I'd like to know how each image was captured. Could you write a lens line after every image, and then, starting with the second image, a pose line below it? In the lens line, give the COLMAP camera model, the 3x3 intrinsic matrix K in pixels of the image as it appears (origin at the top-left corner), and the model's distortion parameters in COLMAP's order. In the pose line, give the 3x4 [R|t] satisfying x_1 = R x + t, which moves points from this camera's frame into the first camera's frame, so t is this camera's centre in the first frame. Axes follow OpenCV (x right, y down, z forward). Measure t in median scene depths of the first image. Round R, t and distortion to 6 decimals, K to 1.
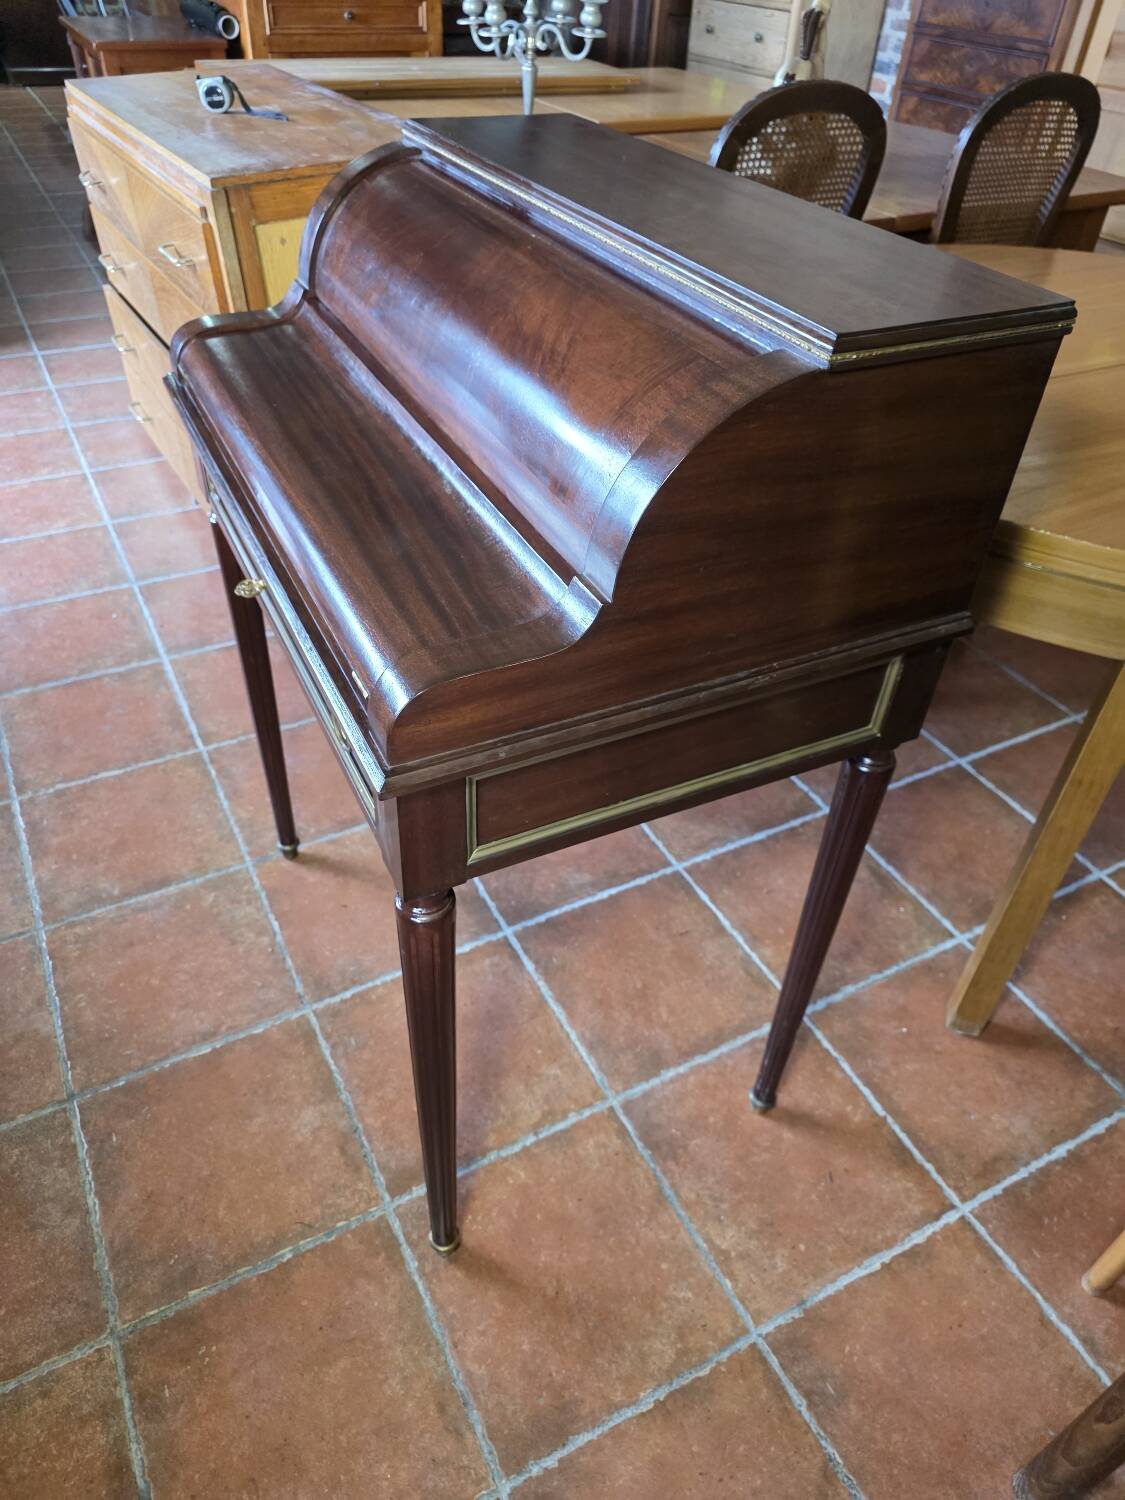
lens RADIAL K [[1027.3, 0, 537.4], [0, 1027.3, 744.7], [0, 0, 1]] dist [0.032030, -0.027410]
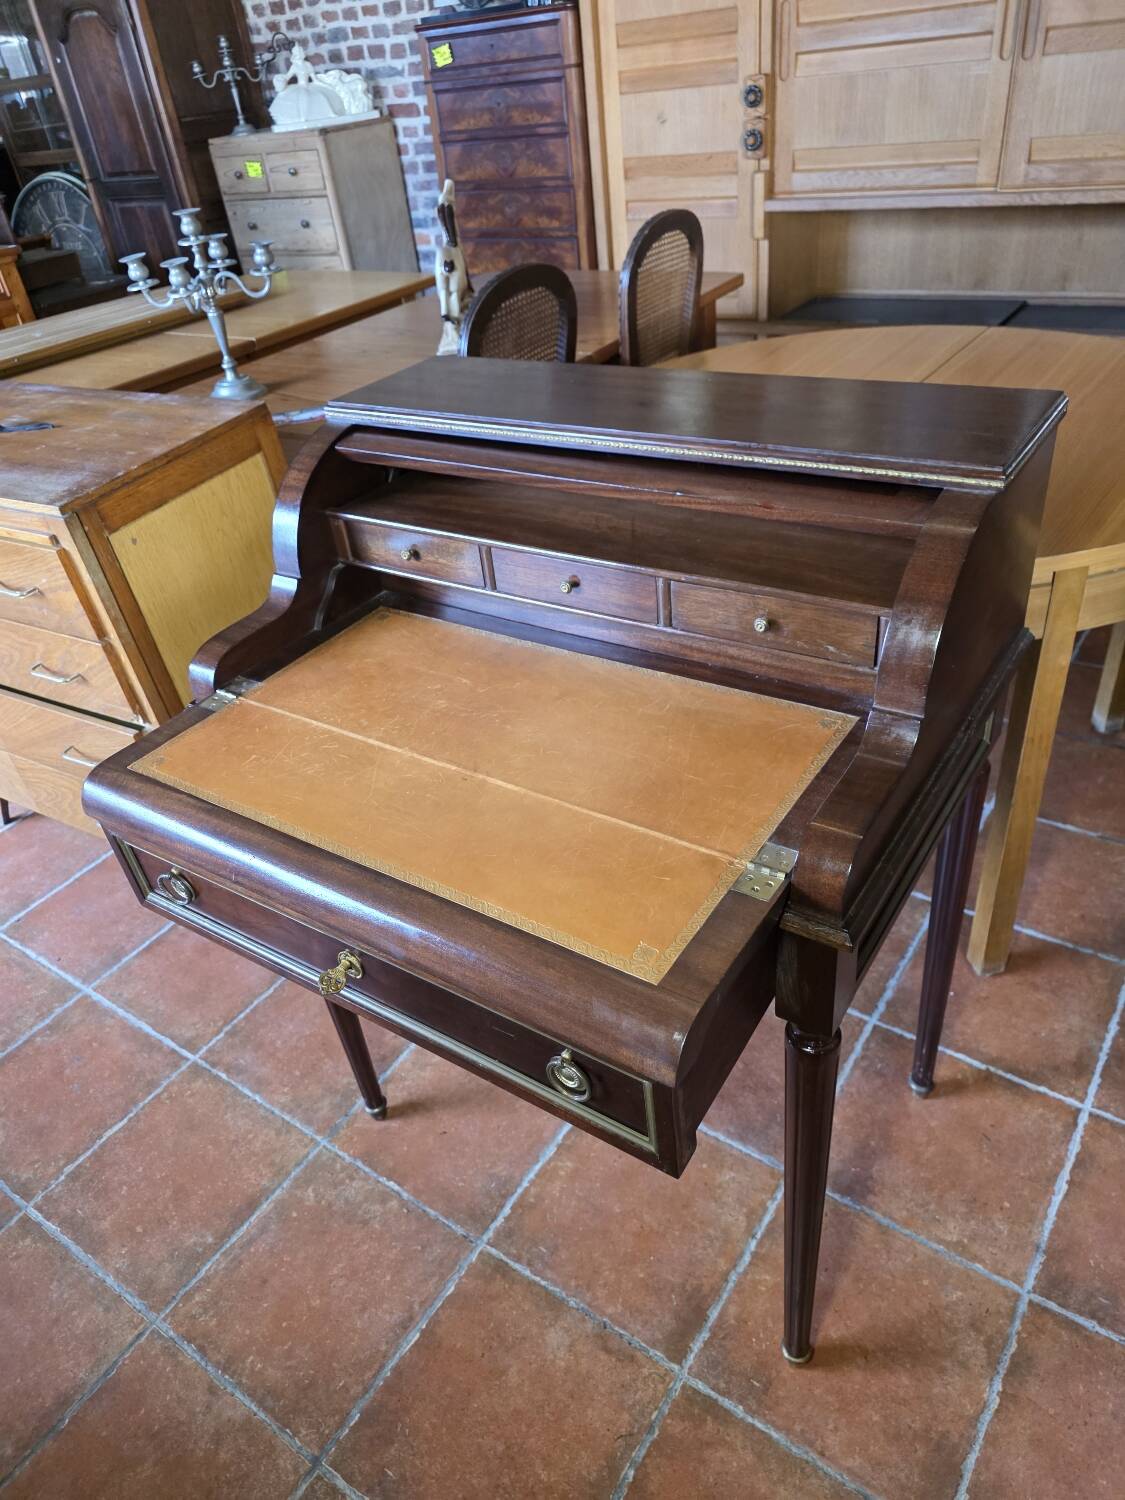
lens RADIAL K [[1027.3, 0, 546.6], [0, 1027.3, 768.6], [0, 0, 1]] dist [0.032030, -0.027410]
pose [[0.876871, -0.378149, 0.296819, -0.290894], [0.403967, 0.914328, -0.028551, -0.104295], [-0.260593, 0.144941, 0.954507, -0.018366]]
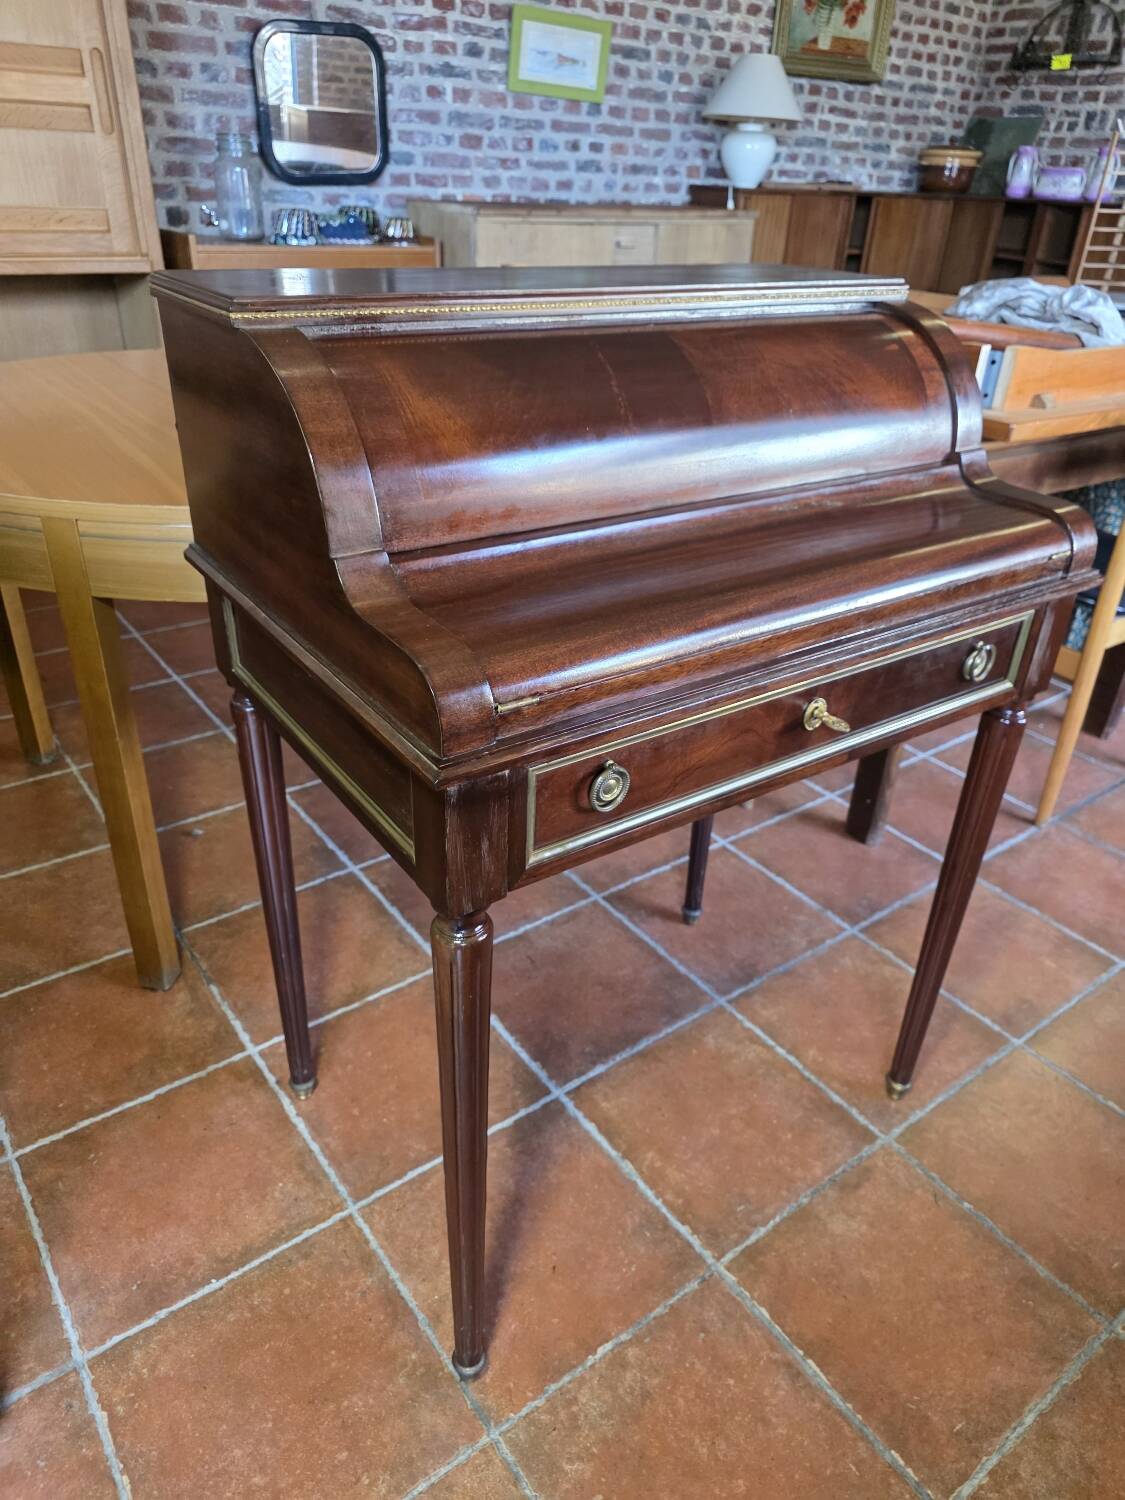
lens RADIAL K [[1027.3, 0, 572.1], [0, 1027.3, 754.9], [0, 0, 1]] dist [0.032030, -0.027410]
pose [[-0.169711, -0.525630, 0.833614, -0.688673], [0.592504, 0.621507, 0.512512, -0.503457], [-0.787488, 0.580898, 0.205961, 0.685290]]
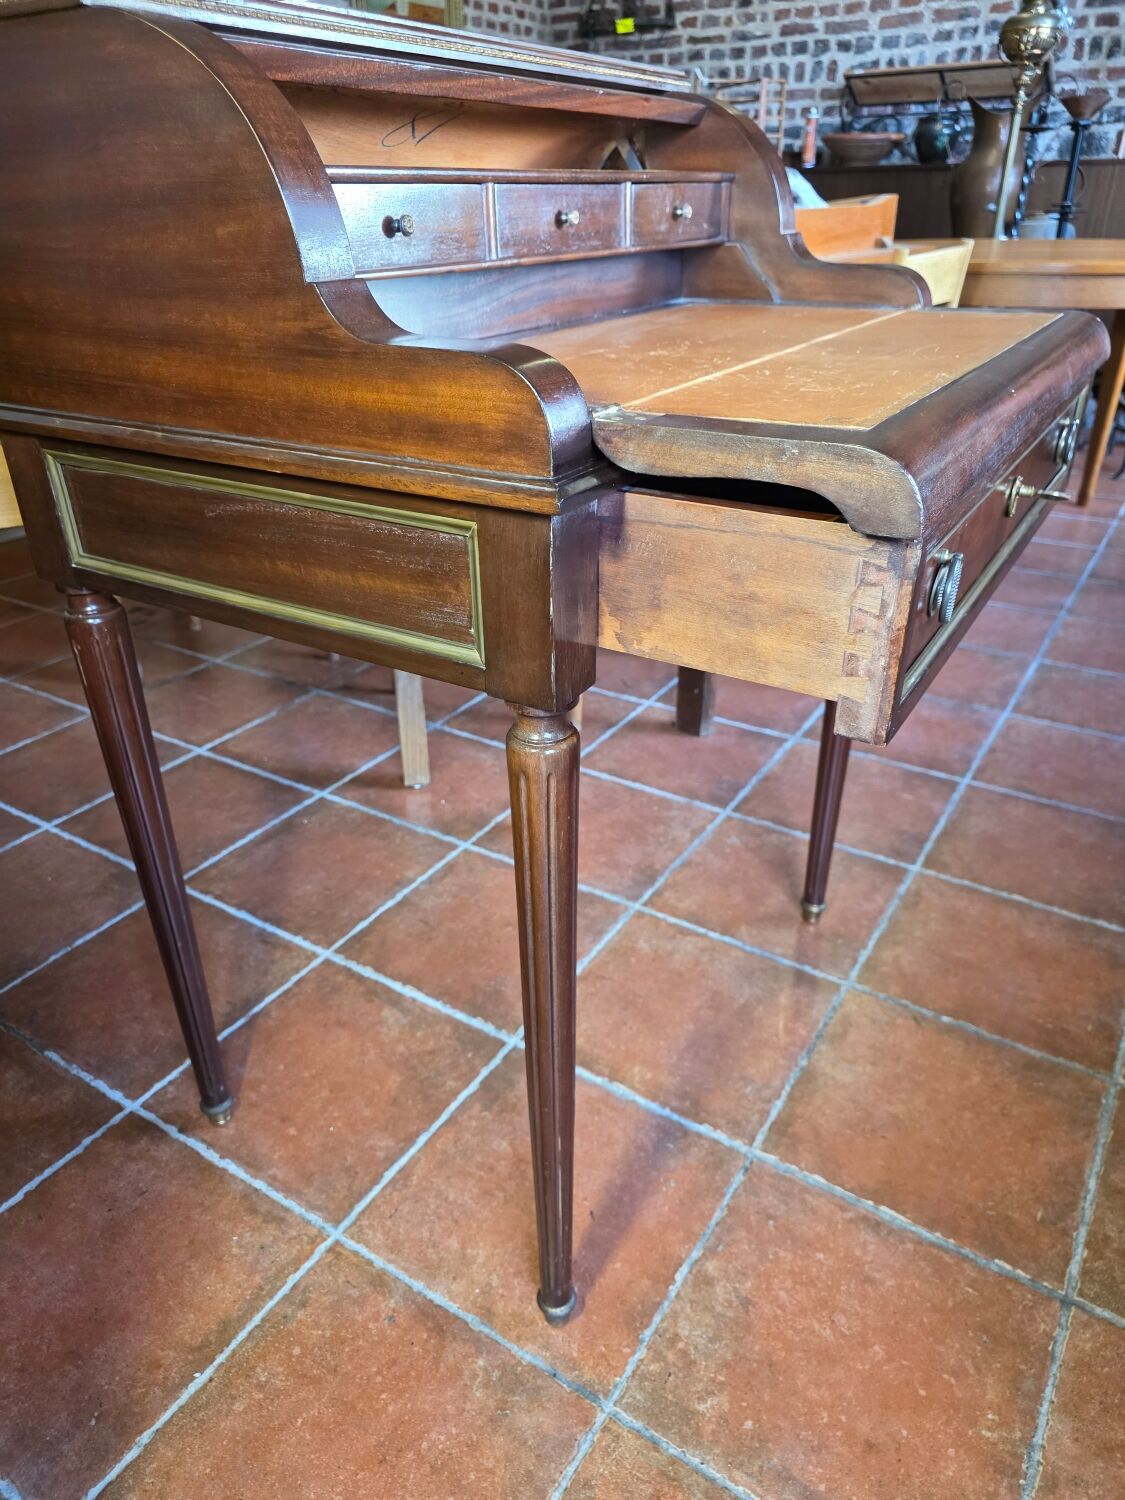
lens RADIAL K [[1027.3, 0, 561.2], [0, 1027.3, 766.3], [0, 0, 1]] dist [0.032030, -0.027410]
pose [[-0.507710, -0.442864, 0.738988, -0.595620], [0.547774, 0.496118, 0.673655, -0.485361], [-0.664962, 0.746819, -0.009295, 0.895241]]
